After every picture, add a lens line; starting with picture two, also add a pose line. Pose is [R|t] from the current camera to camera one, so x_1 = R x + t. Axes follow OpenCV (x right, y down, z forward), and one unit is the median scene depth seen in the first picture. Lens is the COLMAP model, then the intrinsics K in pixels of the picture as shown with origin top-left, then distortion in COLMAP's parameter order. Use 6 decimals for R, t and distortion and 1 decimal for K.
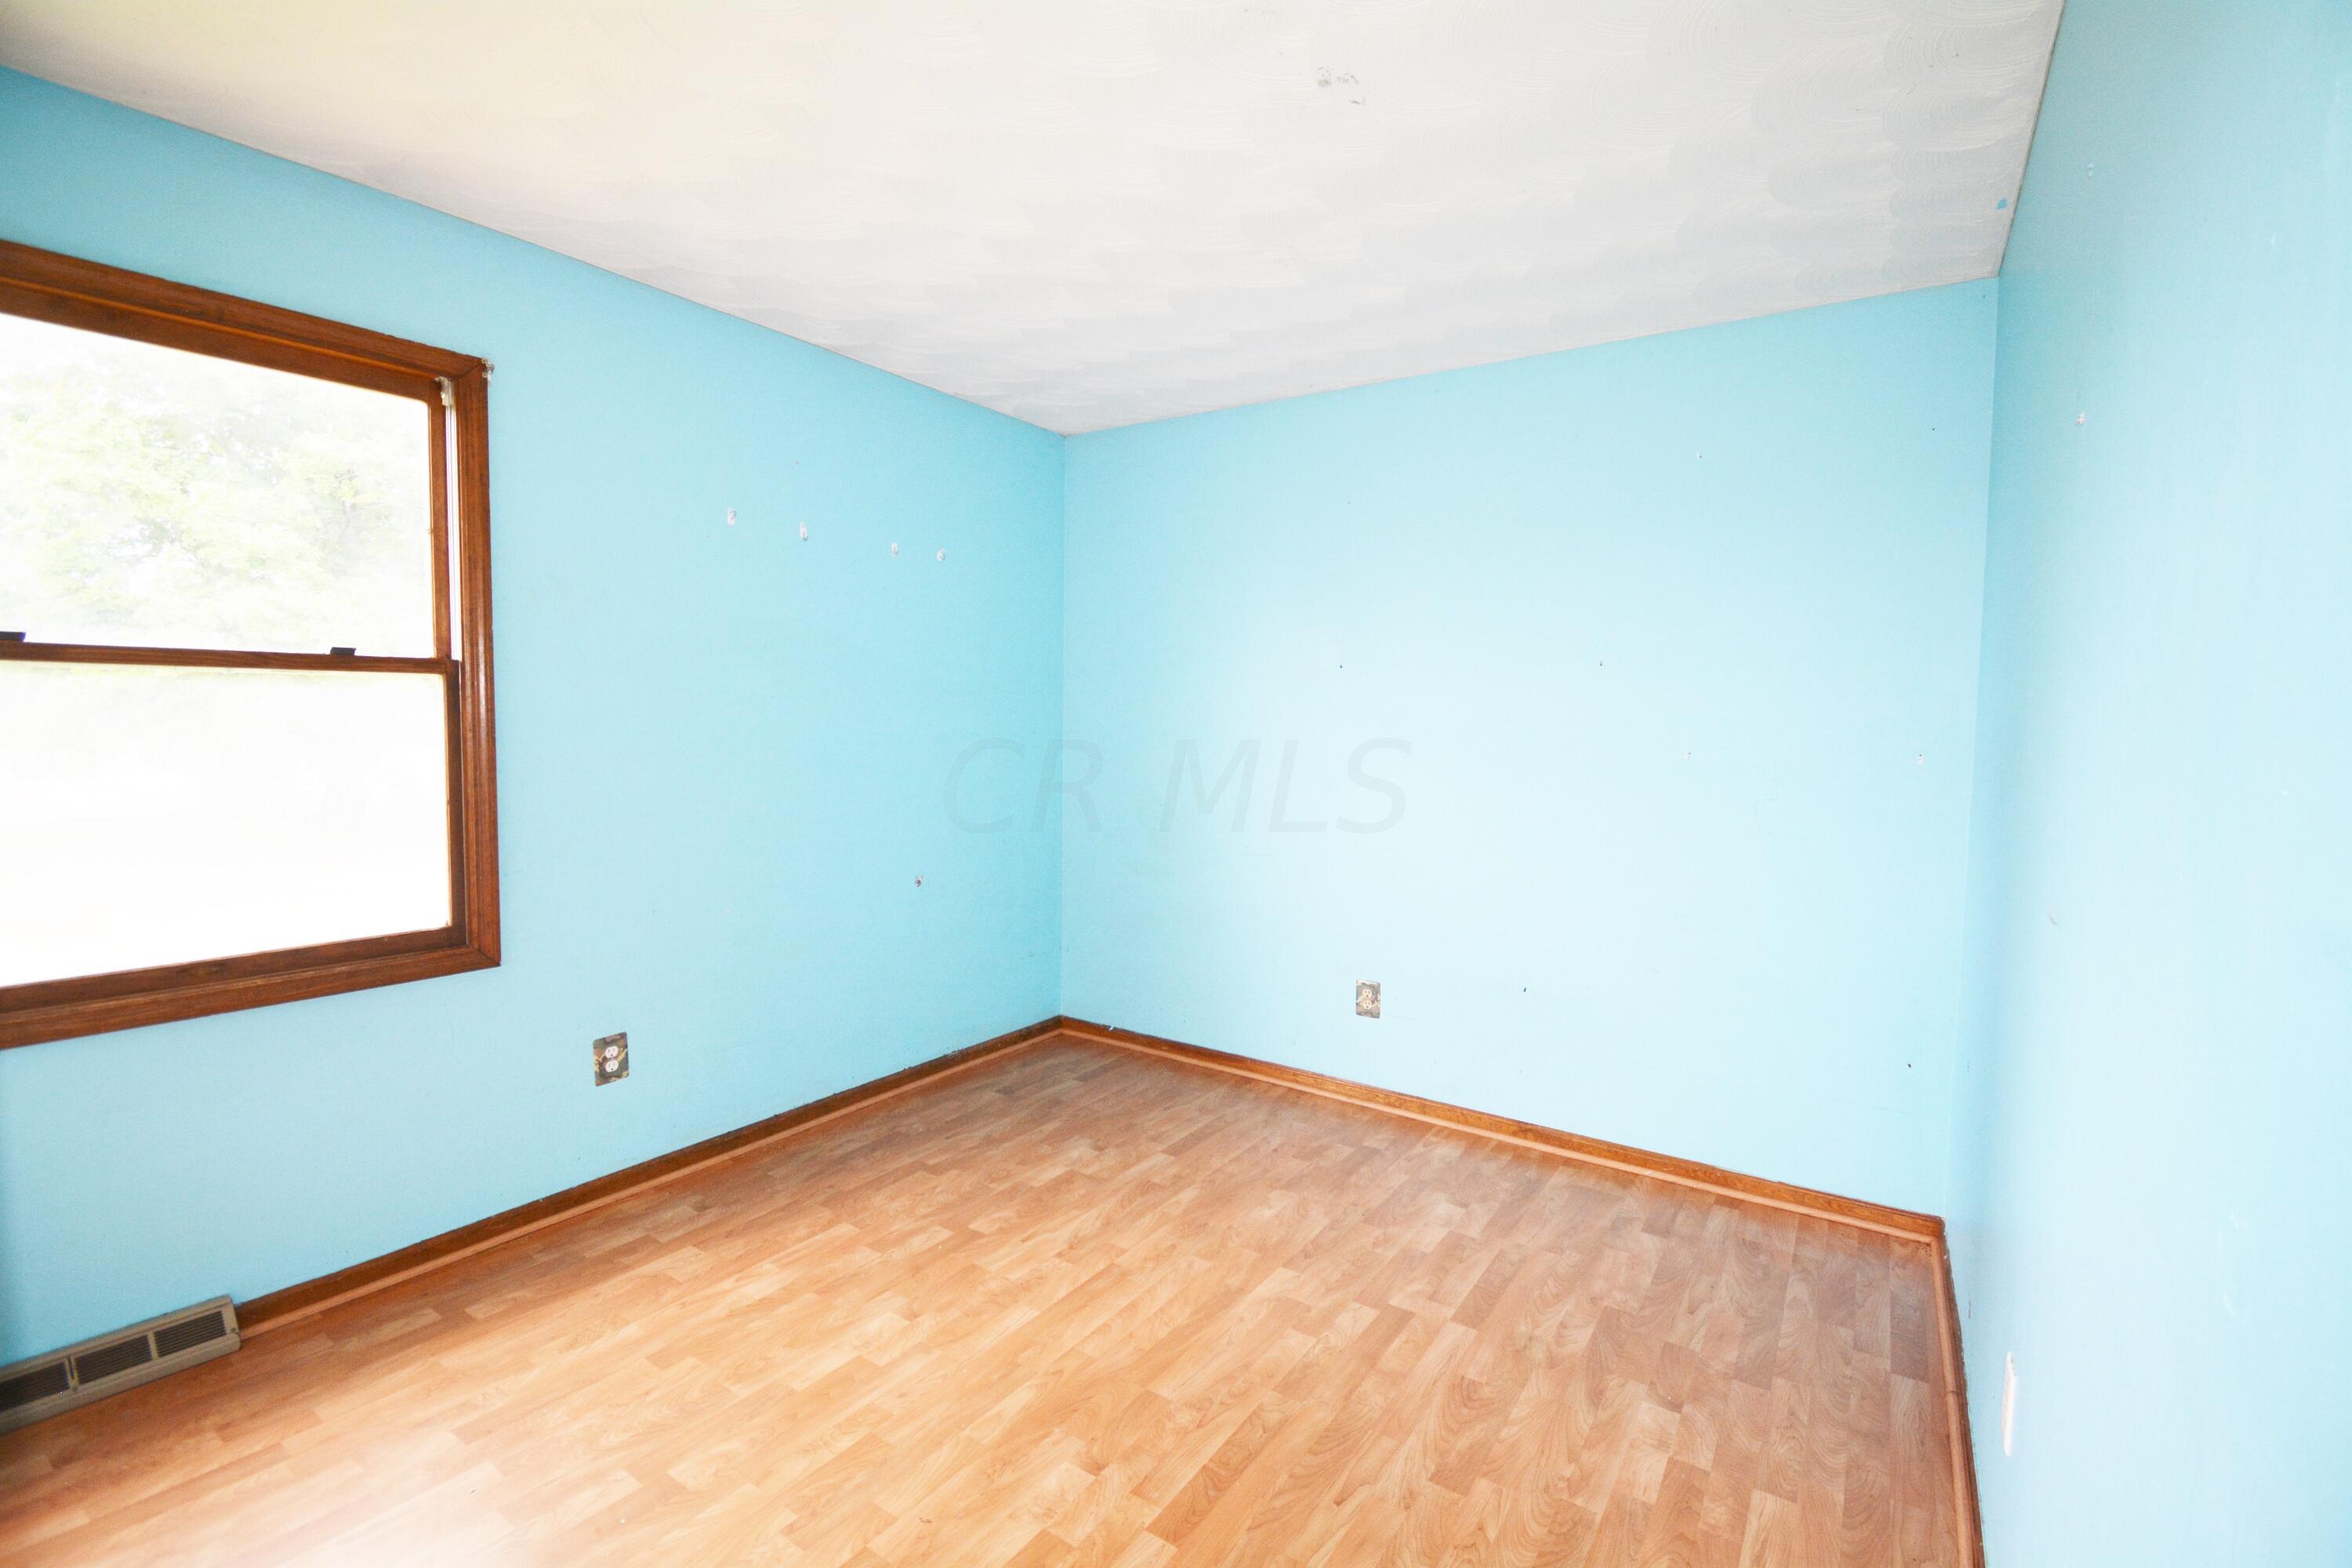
lens RADIAL K [[1032.2, 0, 1188.5], [0, 1032.2, 775.9], [0, 0, 1]] dist [0.018194, -0.024306]
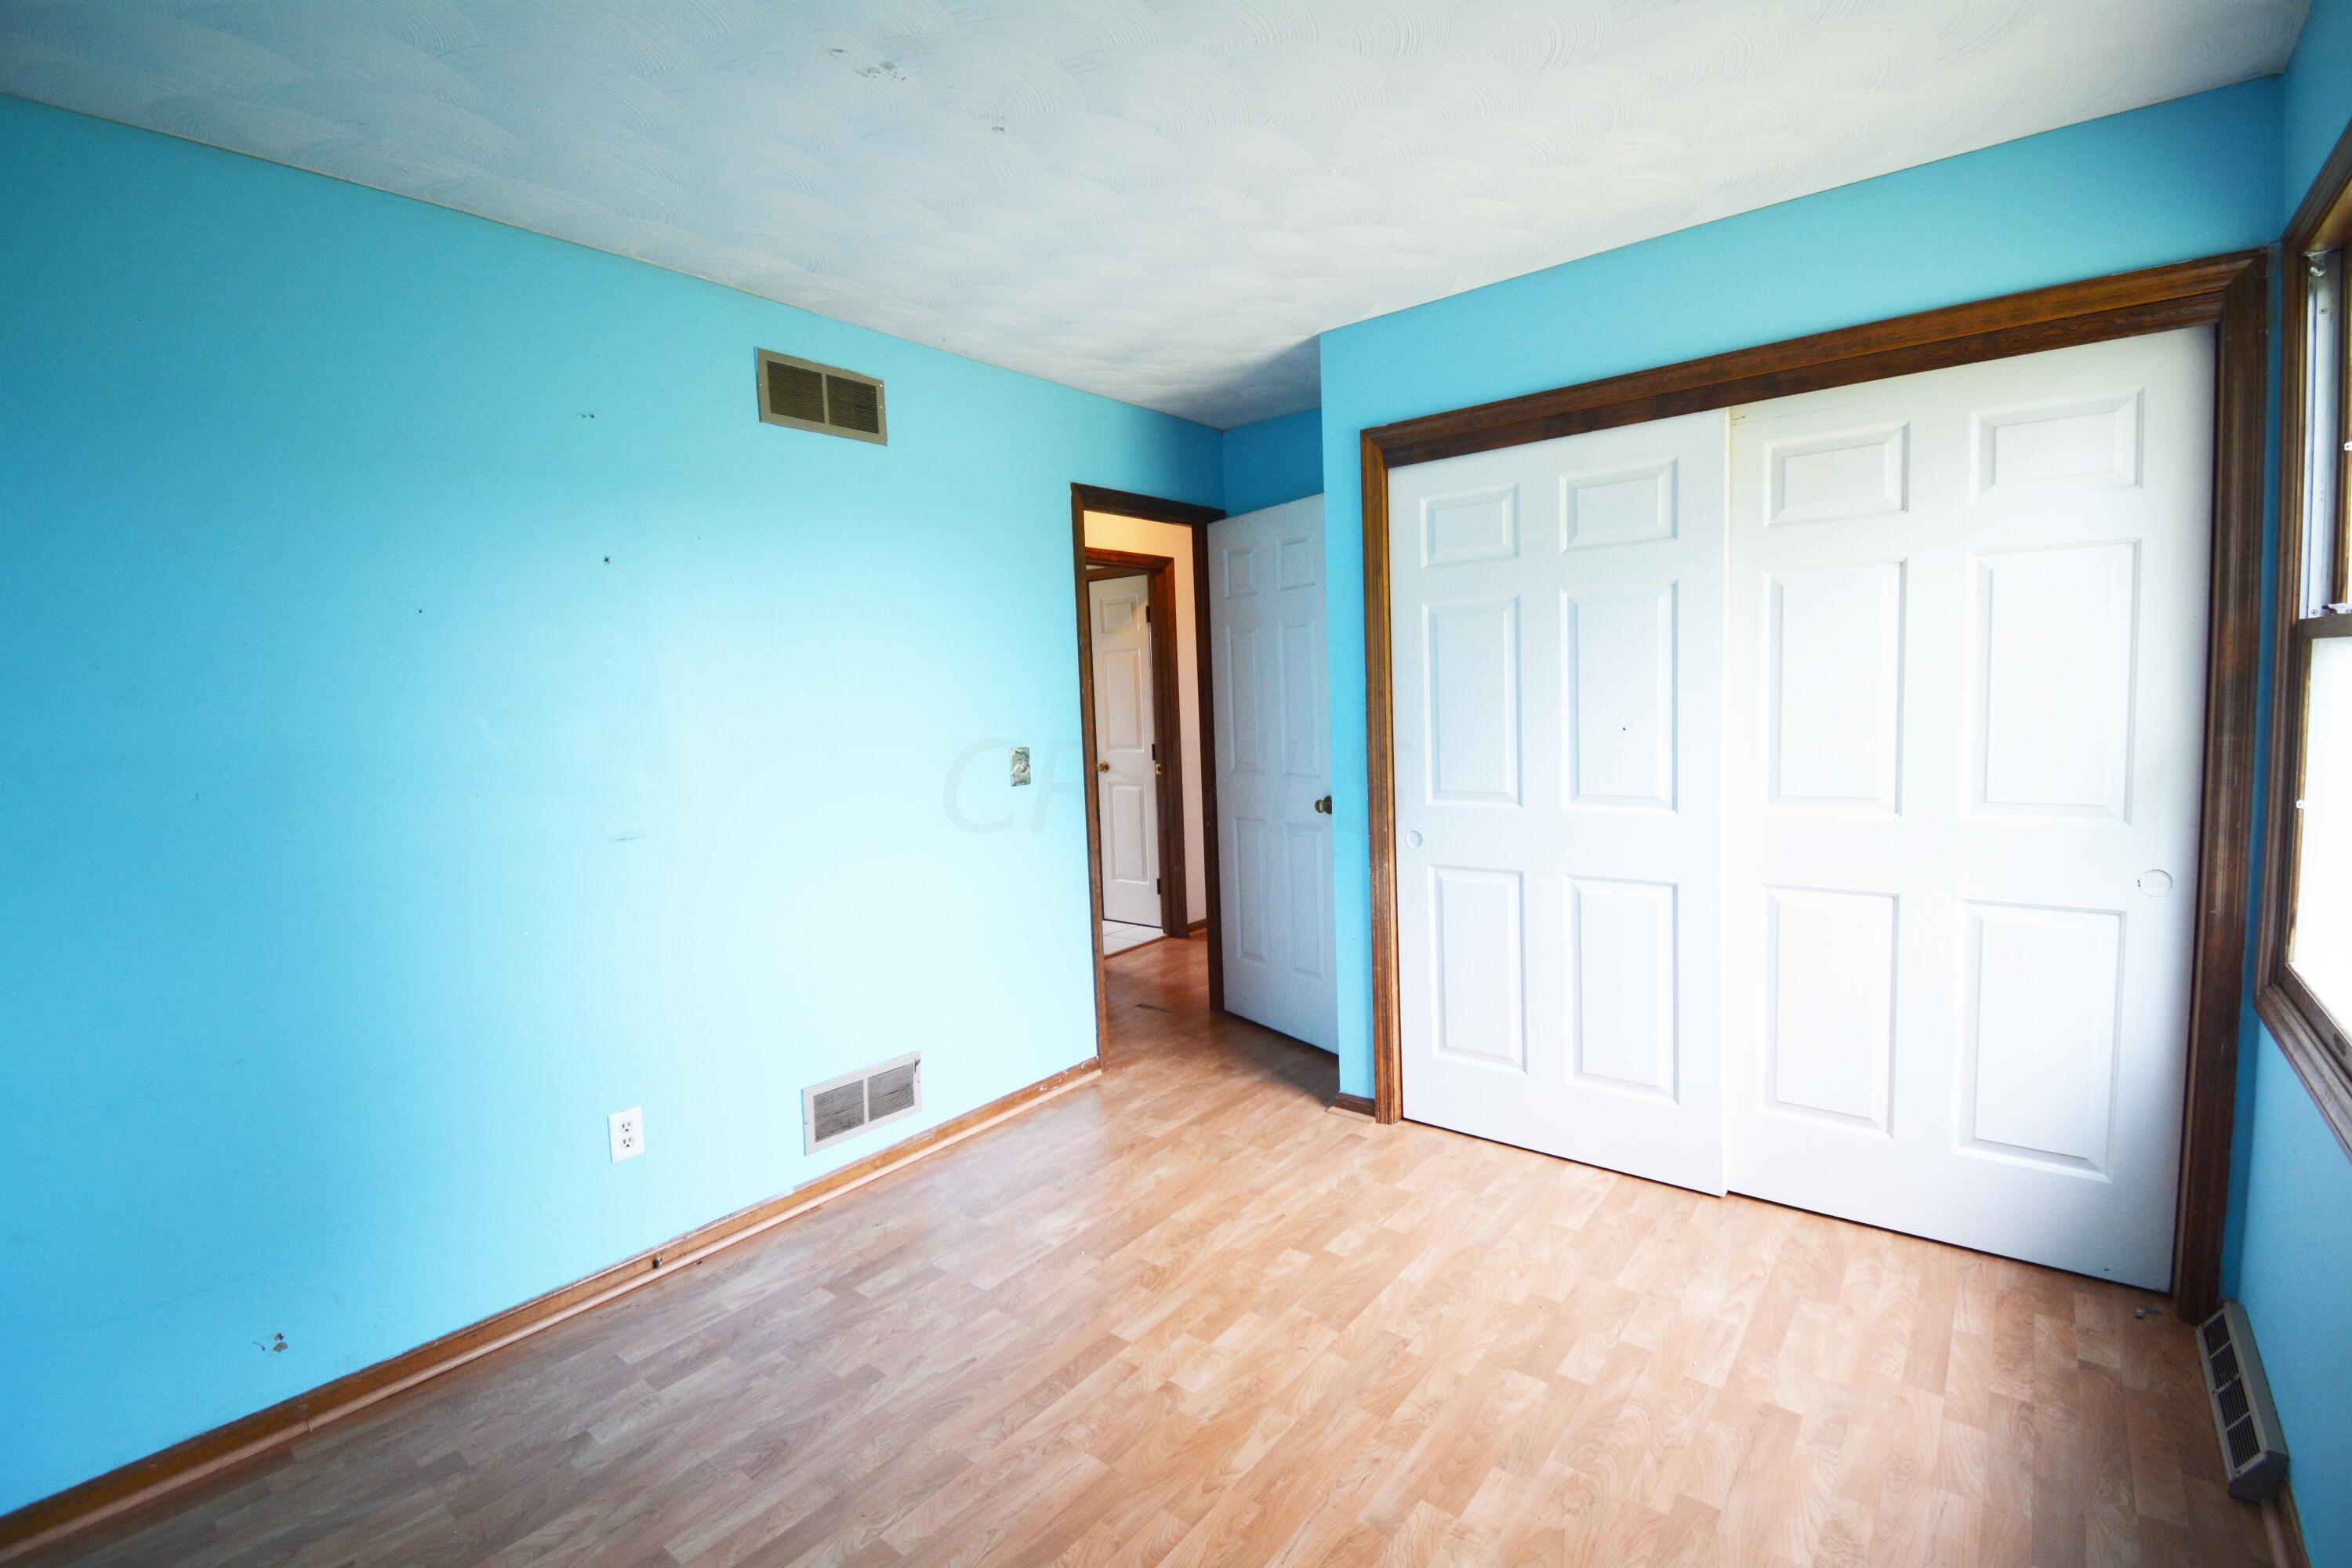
lens RADIAL K [[1032.2, 0, 1188.5], [0, 1032.2, 775.9], [0, 0, 1]] dist [0.018194, -0.024306]
pose [[-0.995785, 0.013256, 0.090753, -0.191151], [0.025754, 0.990103, 0.137963, -0.123474], [-0.088026, 0.139718, -0.986271, 1.729943]]
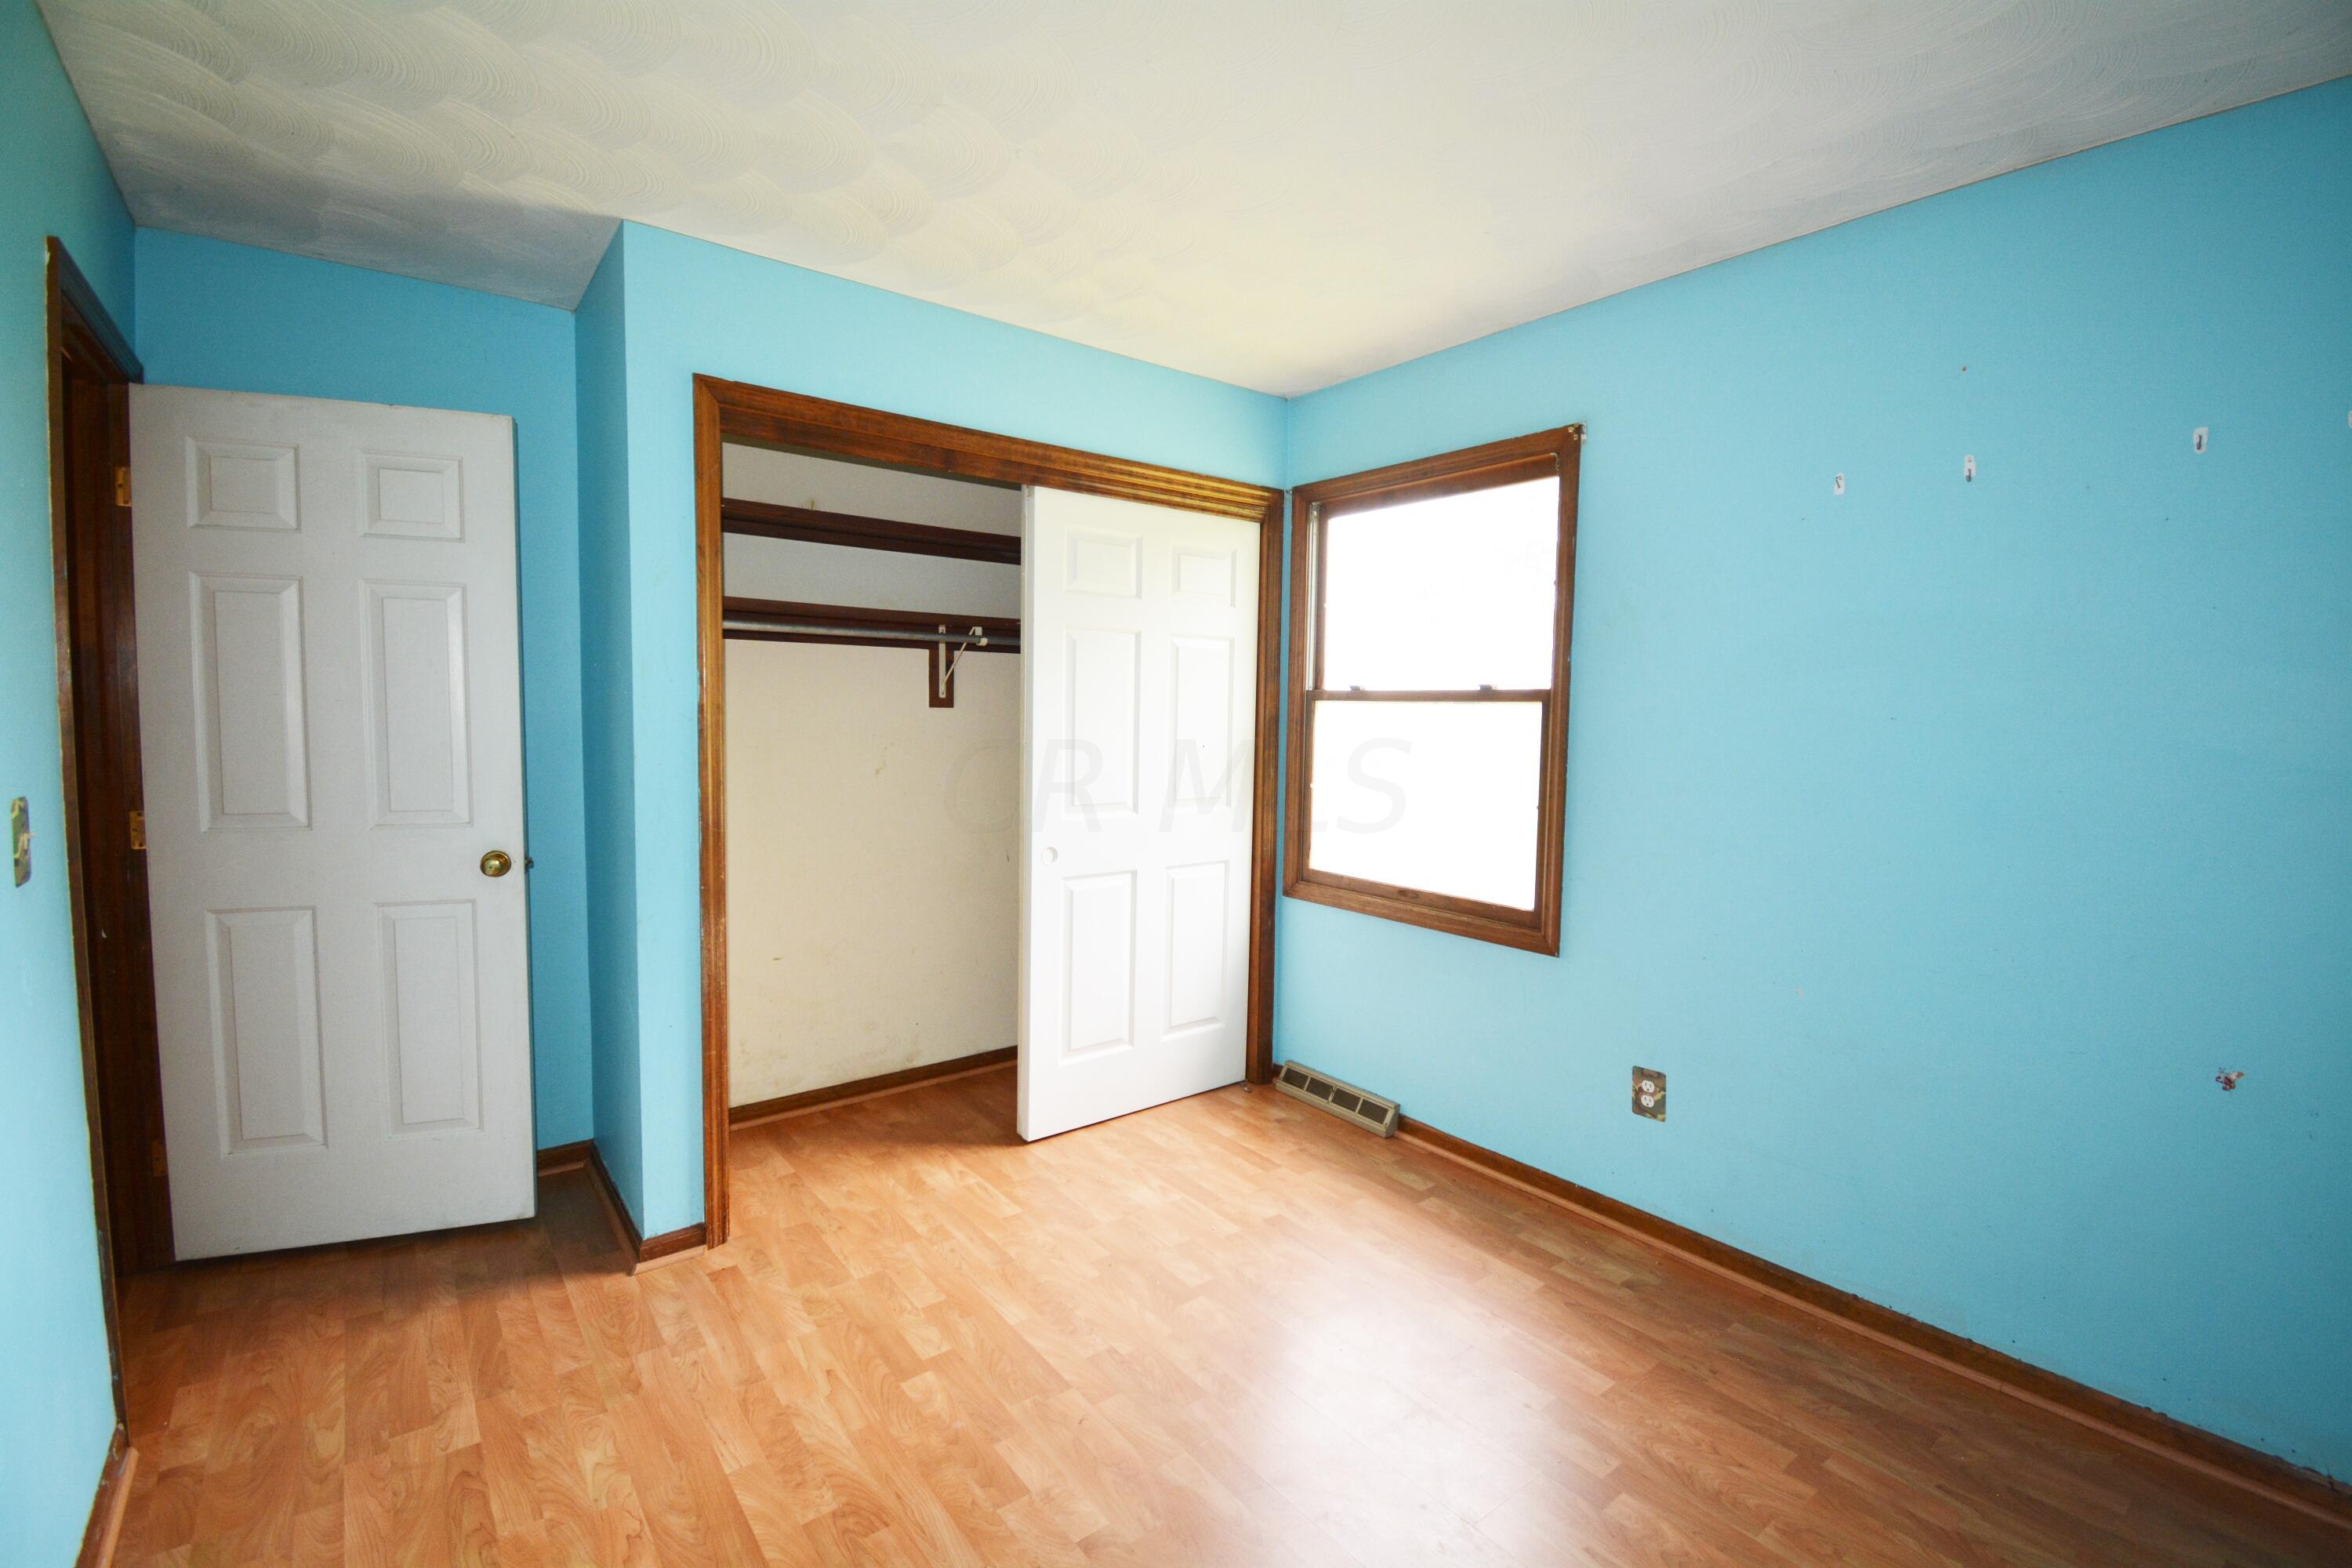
lens RADIAL K [[1032.2, 0, 1188.5], [0, 1032.2, 775.9], [0, 0, 1]] dist [0.018194, -0.024306]
pose [[-0.309339, 0.043077, -0.949976, 0.629139], [-0.074673, 0.994789, 0.069424, -0.075011], [0.948016, 0.092413, -0.304510, 1.119847]]
